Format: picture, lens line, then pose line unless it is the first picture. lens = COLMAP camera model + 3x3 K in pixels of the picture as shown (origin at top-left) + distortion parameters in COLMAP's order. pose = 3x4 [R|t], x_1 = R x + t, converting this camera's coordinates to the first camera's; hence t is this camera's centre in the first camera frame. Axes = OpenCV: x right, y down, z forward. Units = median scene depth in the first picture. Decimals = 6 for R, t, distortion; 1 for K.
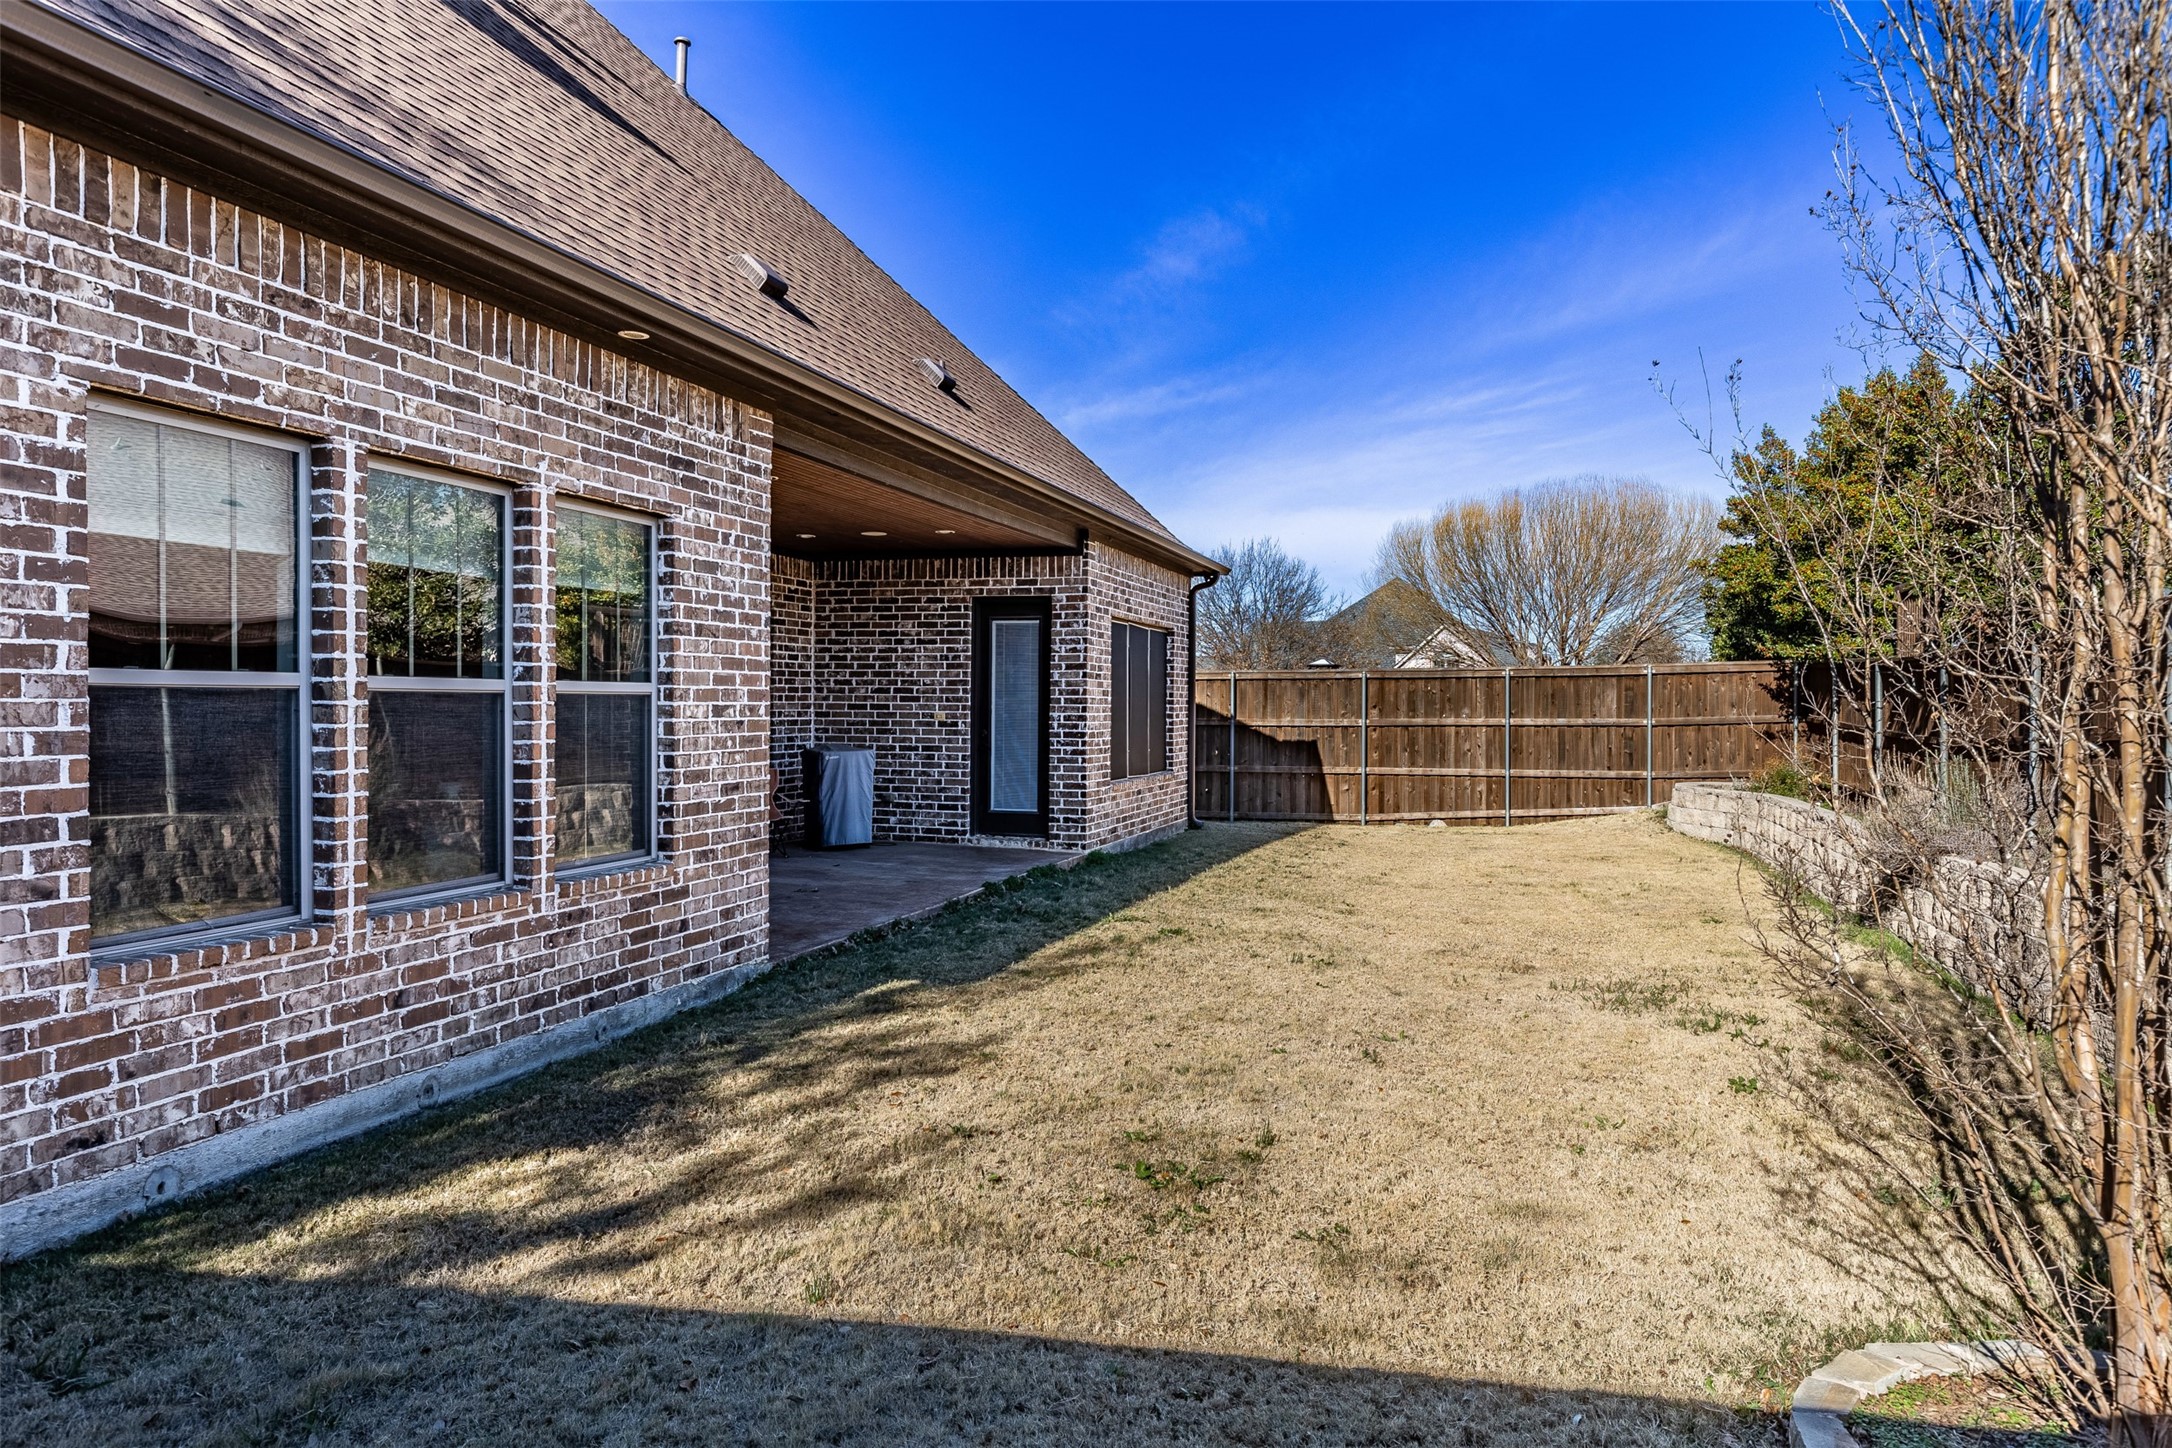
lens RADIAL K [[1417.1, 0, 1086.0], [0, 1417.1, 724.0], [0, 0, 1]] dist [0.003649, 0.001678]
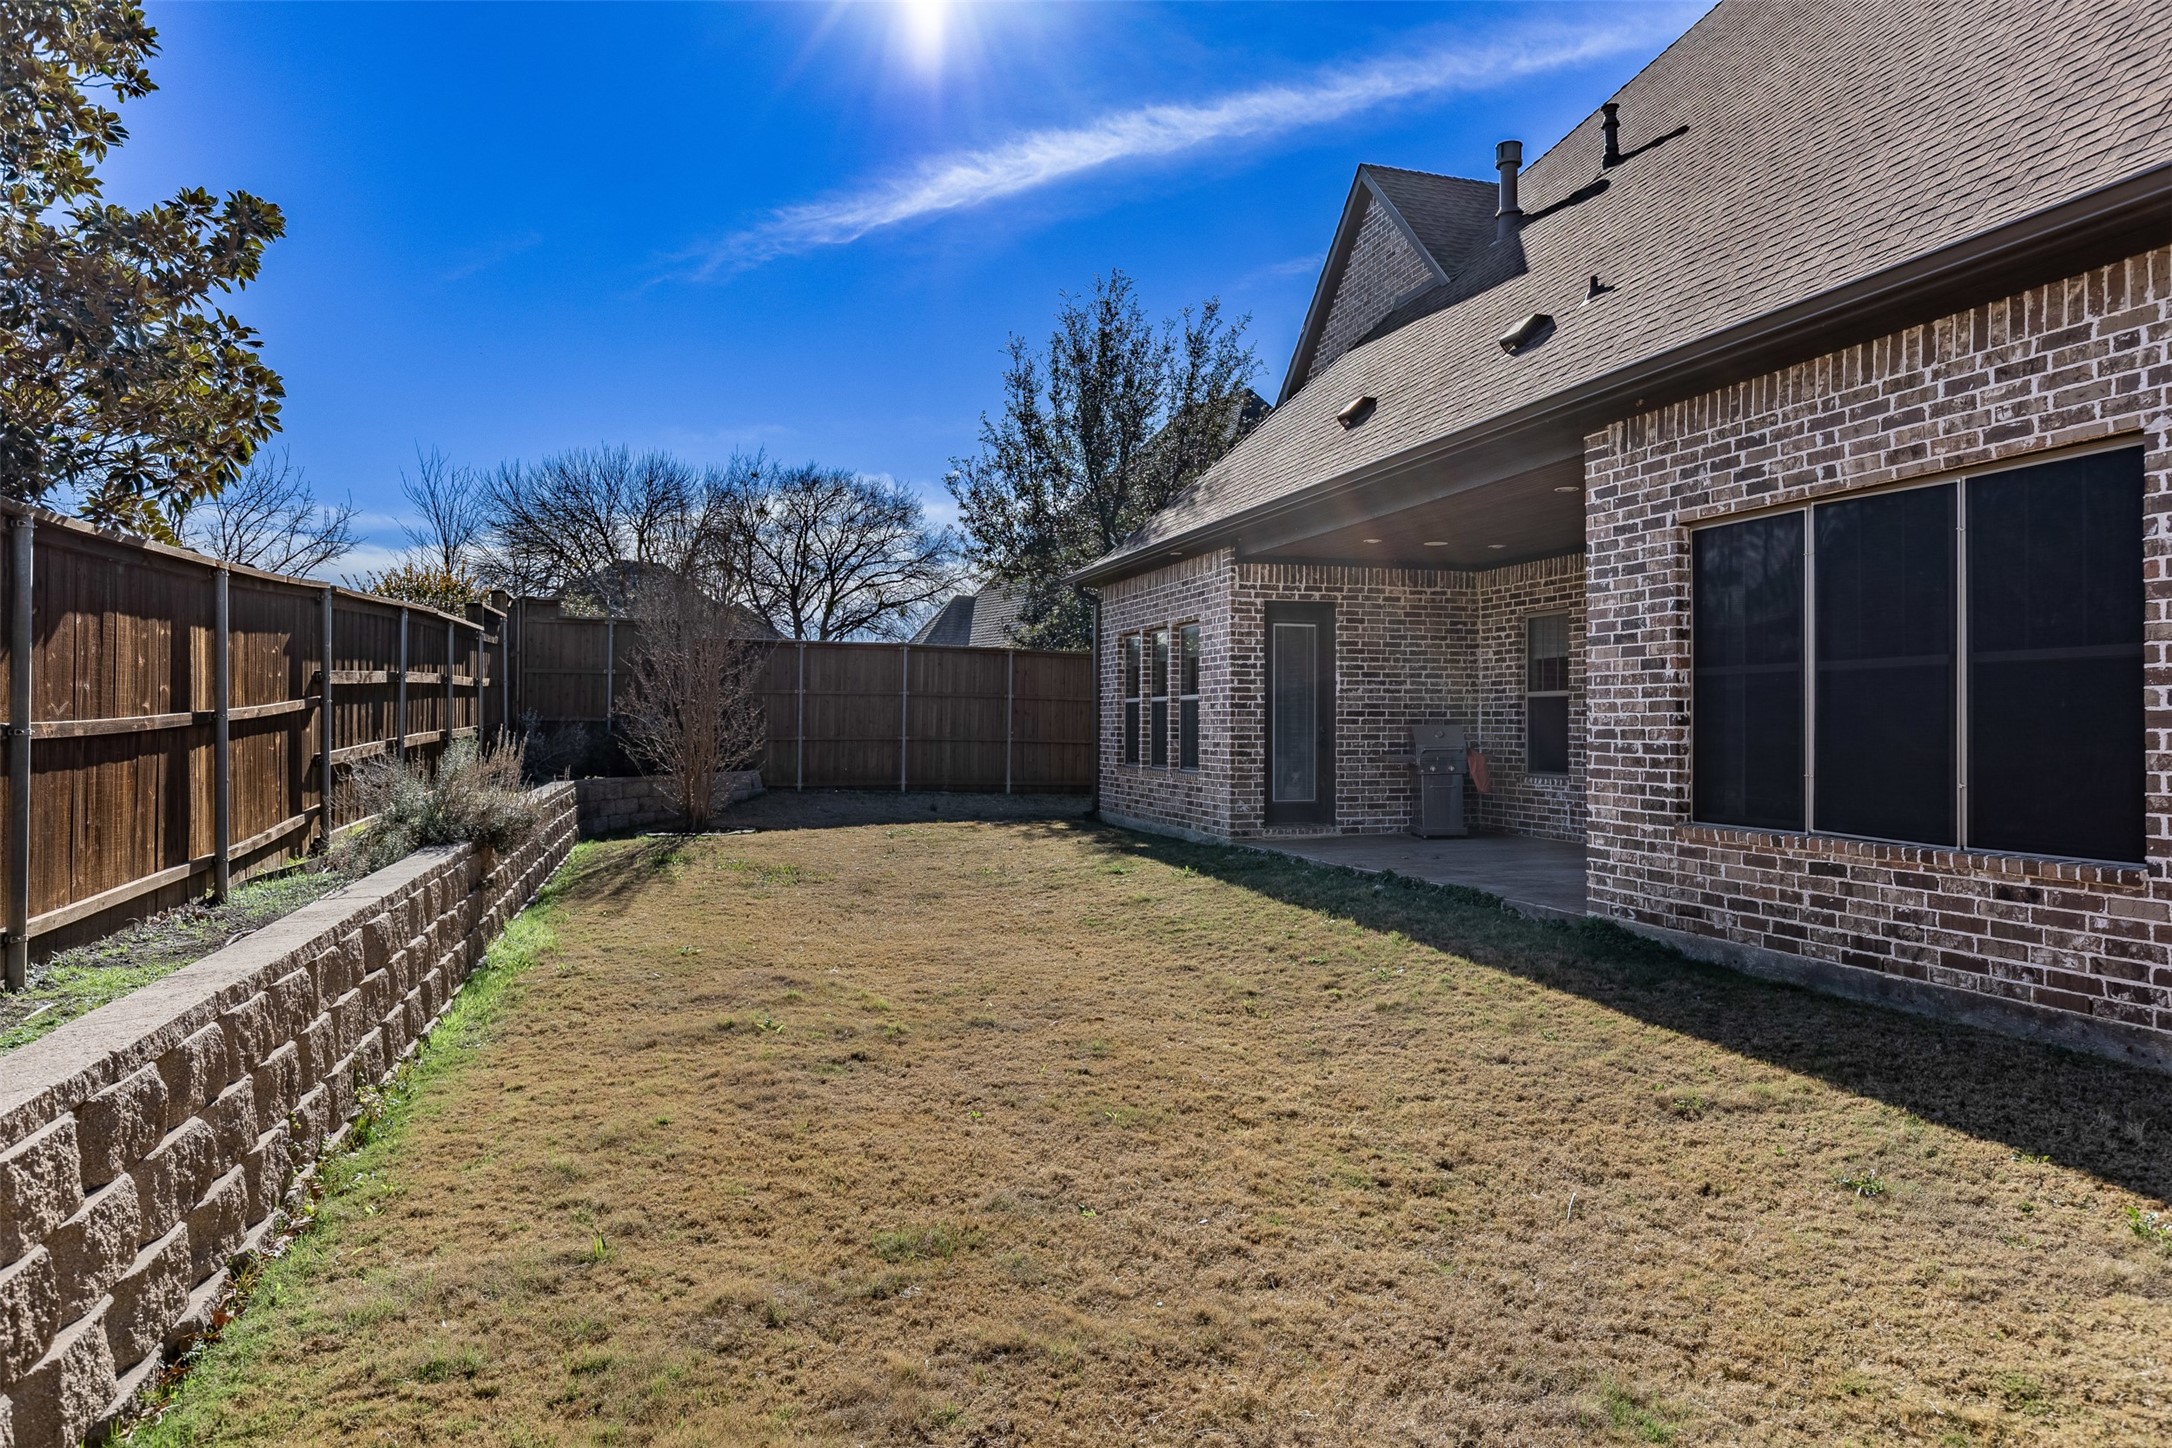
lens RADIAL K [[1417.1, 0, 1086.0], [0, 1417.1, 724.0], [0, 0, 1]] dist [0.003649, 0.001678]
pose [[-0.837636, -0.009348, -0.546149, 0.563912], [-0.017072, 0.999813, 0.009071, 0.000585], [0.545962, 0.016922, -0.837639, 1.457320]]
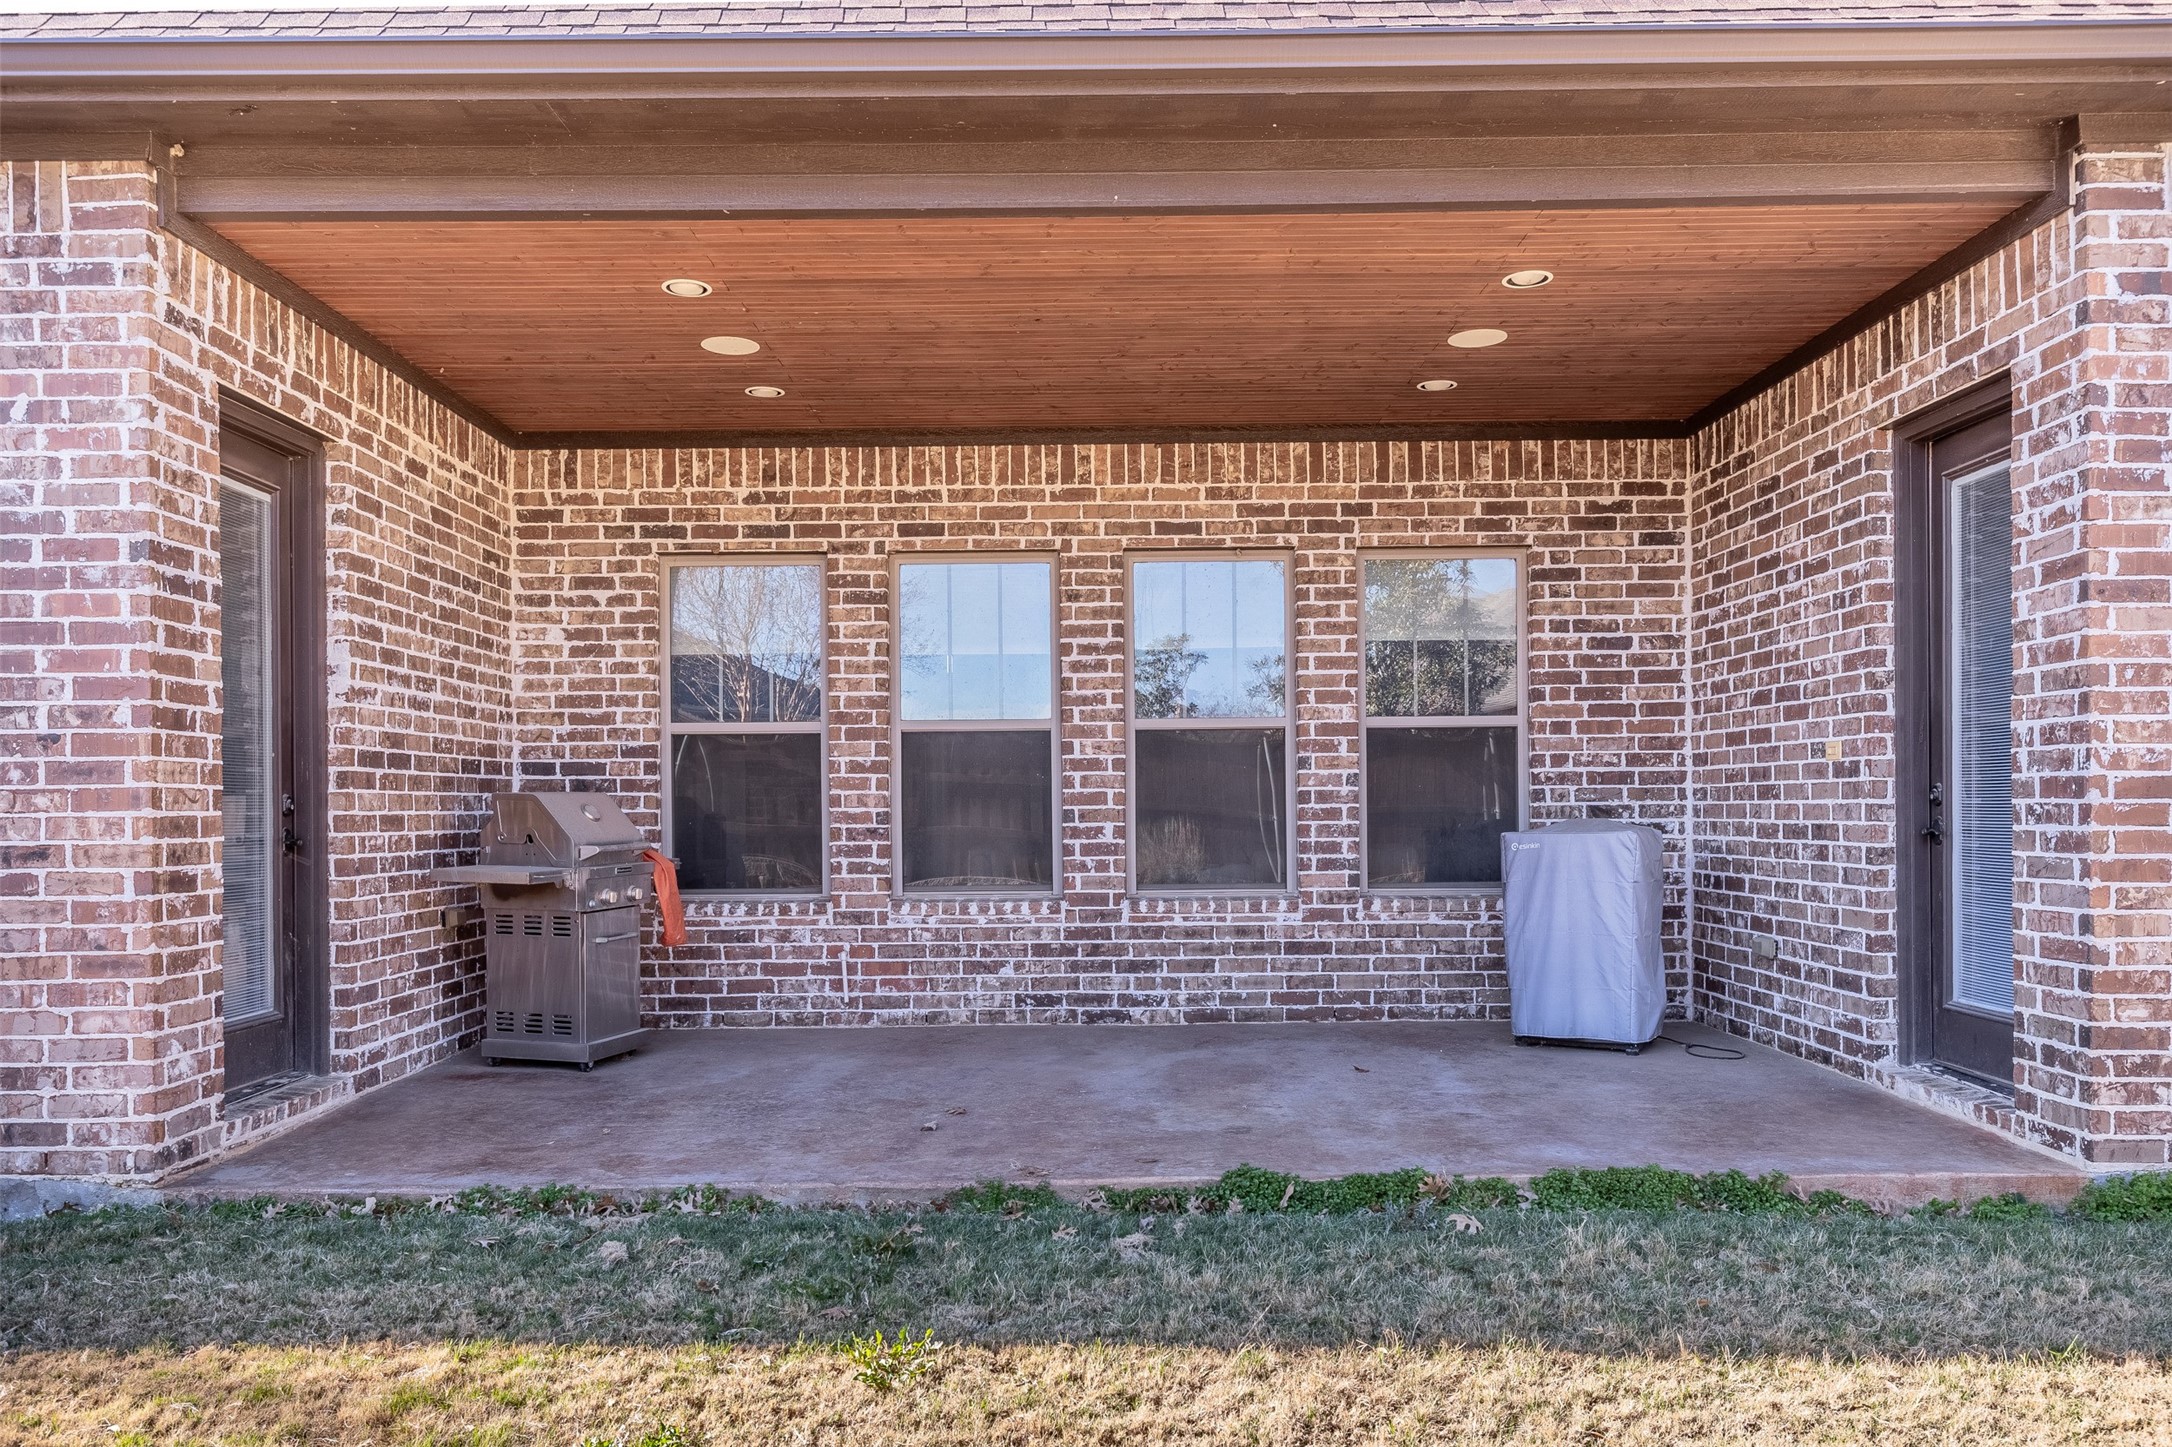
lens RADIAL K [[1559.6, 0, 1083.2], [0, 1559.6, 816.2], [0, 0, 1]] dist [0.008937, 0.003973]
pose [[0.285678, -0.006603, -0.958303, 0.261326], [-0.006025, 0.999944, -0.008686, 0.018459], [0.958307, 0.008256, 0.285622, 0.690868]]
